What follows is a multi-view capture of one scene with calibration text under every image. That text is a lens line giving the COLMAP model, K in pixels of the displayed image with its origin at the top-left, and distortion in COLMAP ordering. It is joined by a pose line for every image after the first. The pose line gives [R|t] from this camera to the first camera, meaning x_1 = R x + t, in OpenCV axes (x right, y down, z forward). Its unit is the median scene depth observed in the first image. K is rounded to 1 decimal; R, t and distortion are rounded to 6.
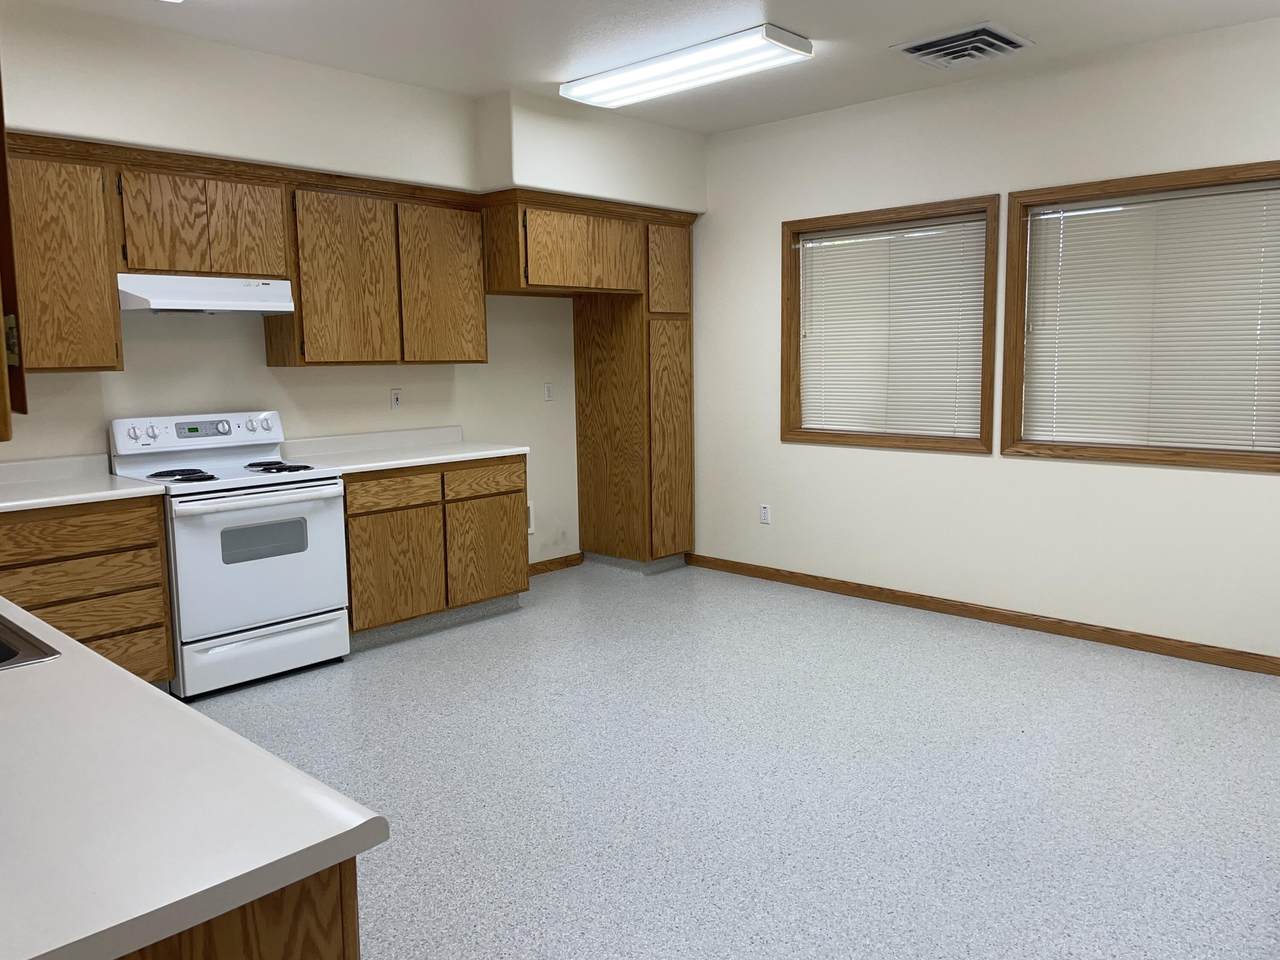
lens RADIAL K [[947.6, 0, 631.2], [0, 947.6, 449.1], [0, 0, 1]] dist [0.086298, -0.116269]
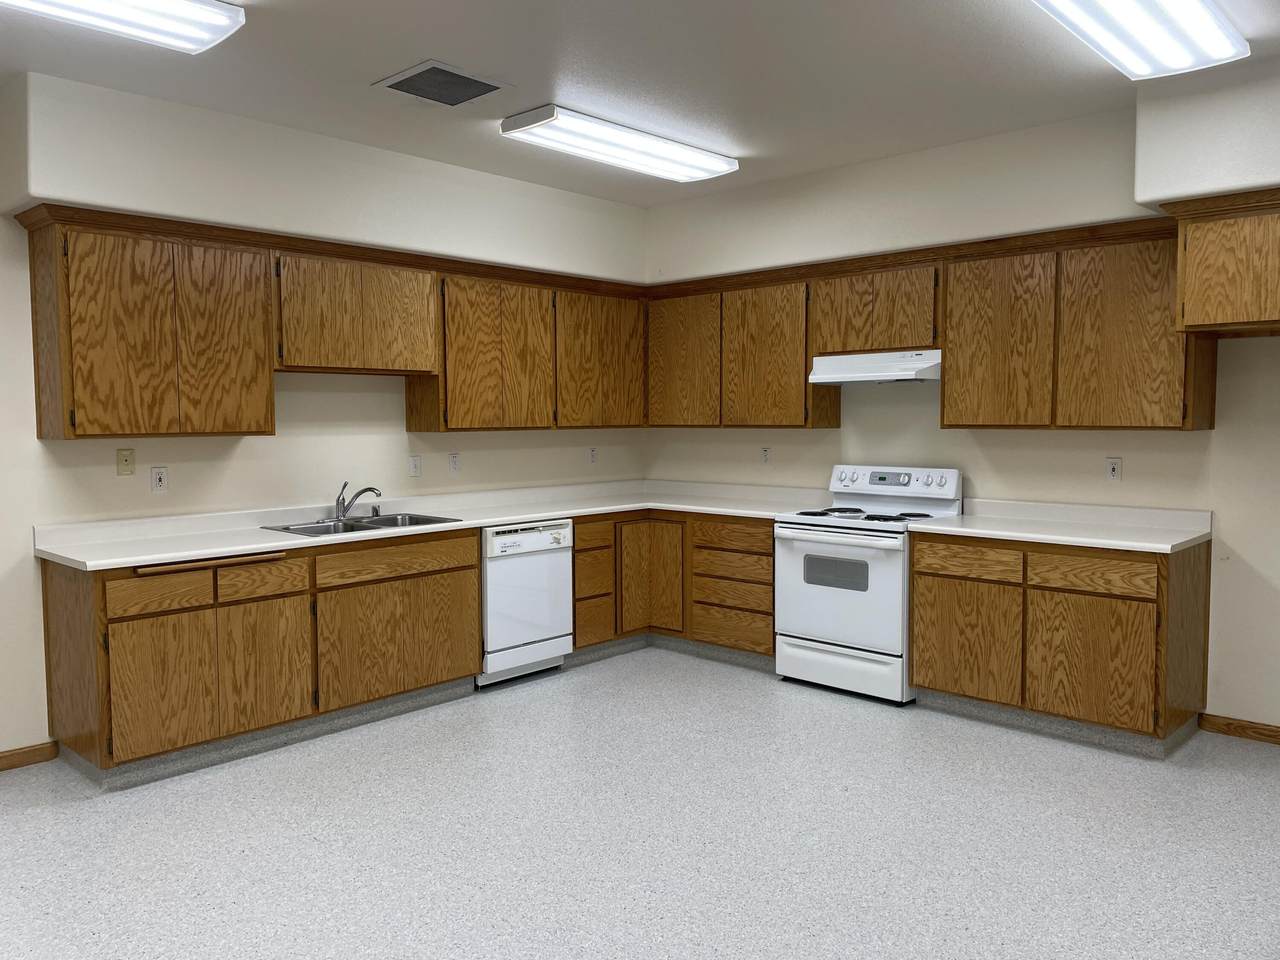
lens RADIAL K [[947.6, 0, 631.2], [0, 947.6, 449.1], [0, 0, 1]] dist [0.086298, -0.116269]
pose [[0.019370, 0.051692, -0.998475, 0.708705], [-0.096462, 0.994100, 0.049594, -0.082762], [0.995148, 0.095355, 0.024243, 0.629844]]
